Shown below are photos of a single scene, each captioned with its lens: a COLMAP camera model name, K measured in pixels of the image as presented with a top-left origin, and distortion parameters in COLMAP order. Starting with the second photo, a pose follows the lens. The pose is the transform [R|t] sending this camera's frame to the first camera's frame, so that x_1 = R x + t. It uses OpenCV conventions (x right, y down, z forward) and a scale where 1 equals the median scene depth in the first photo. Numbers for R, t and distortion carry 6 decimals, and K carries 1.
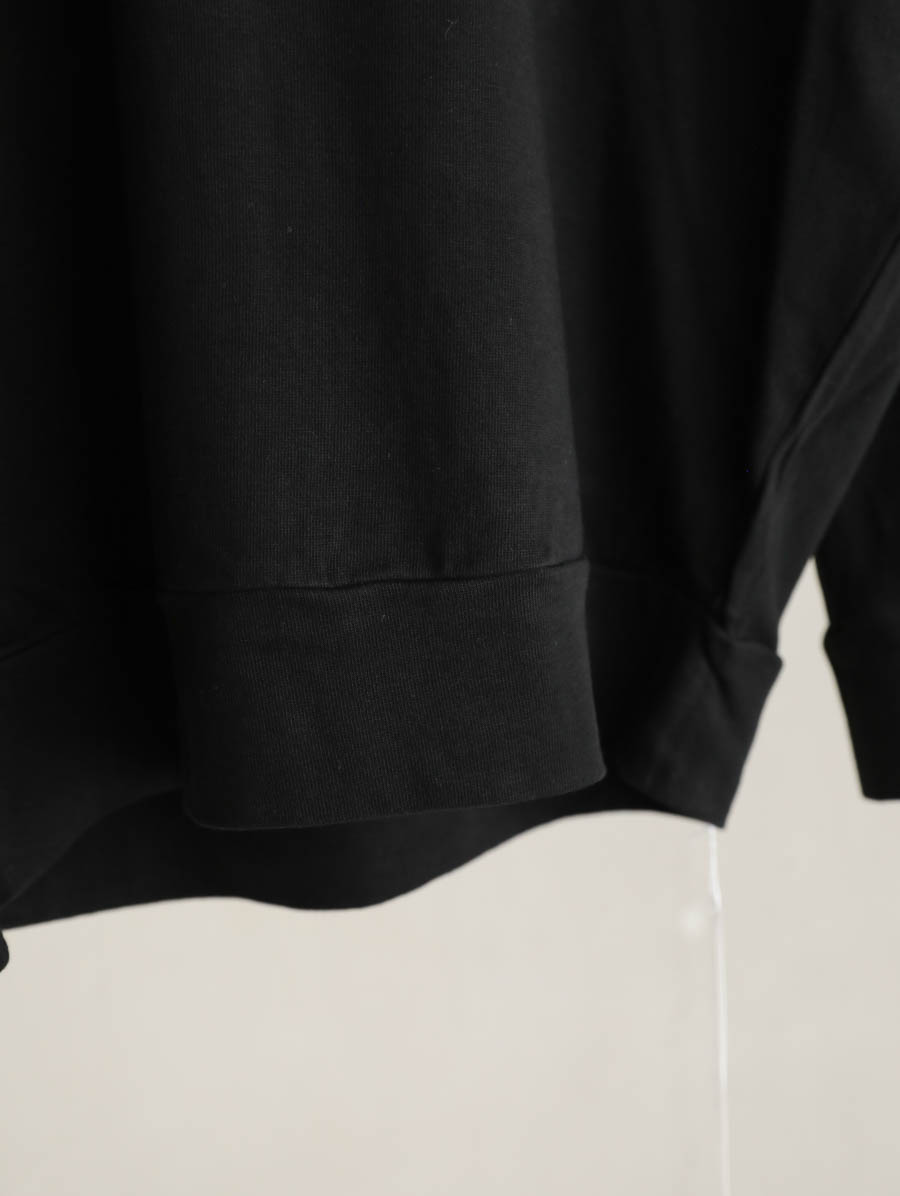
lens RADIAL K [[1688.6, 0, 450.0], [0, 1688.6, 594.9], [0, 0, 1]] dist [0.049919, 0.000000]
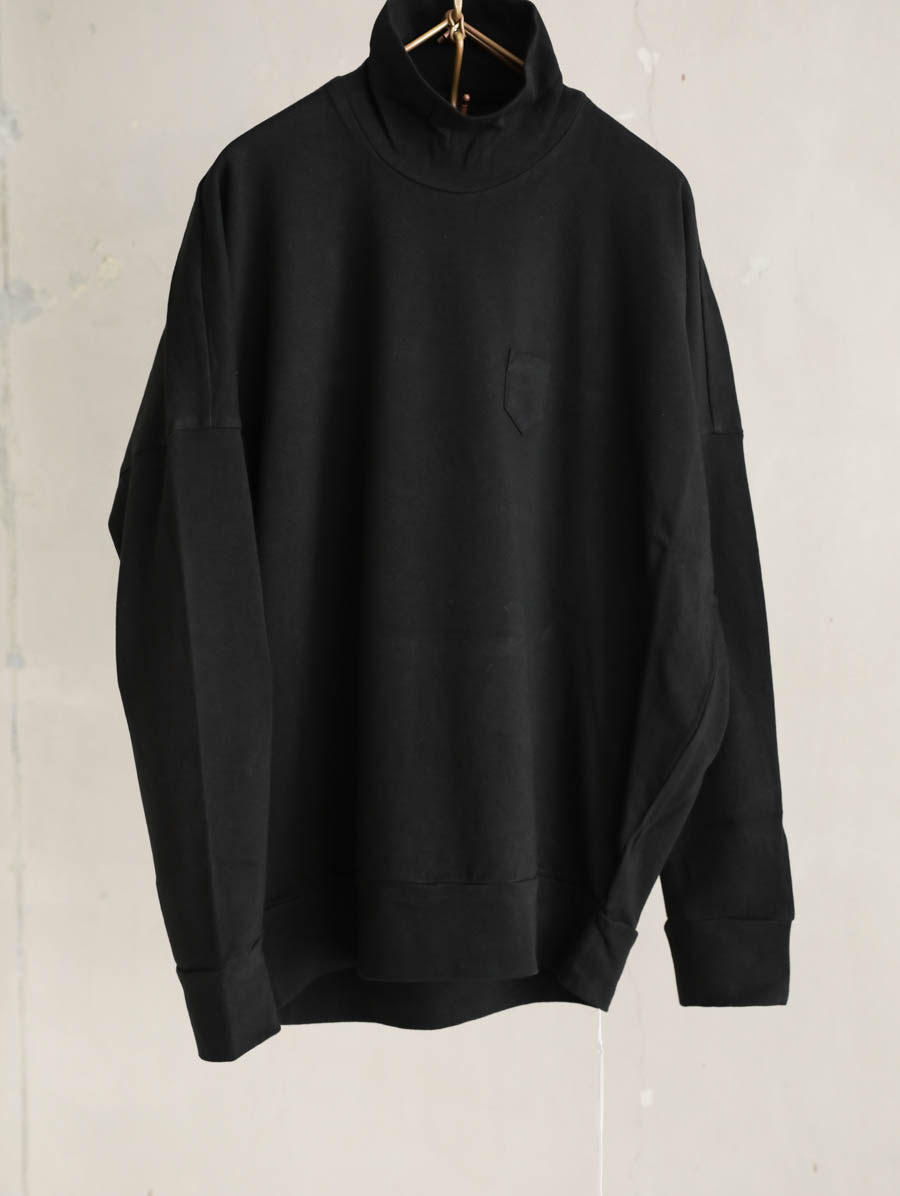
lens RADIAL K [[1688.6, 0, 439.8], [0, 1688.6, 605.4], [0, 0, 1]] dist [0.049919, 0.000000]
pose [[0.992829, 0.066801, -0.099136, 0.143684], [-0.080864, 0.986062, -0.145403, -0.040583], [0.088041, 0.152377, 0.984393, -1.283750]]
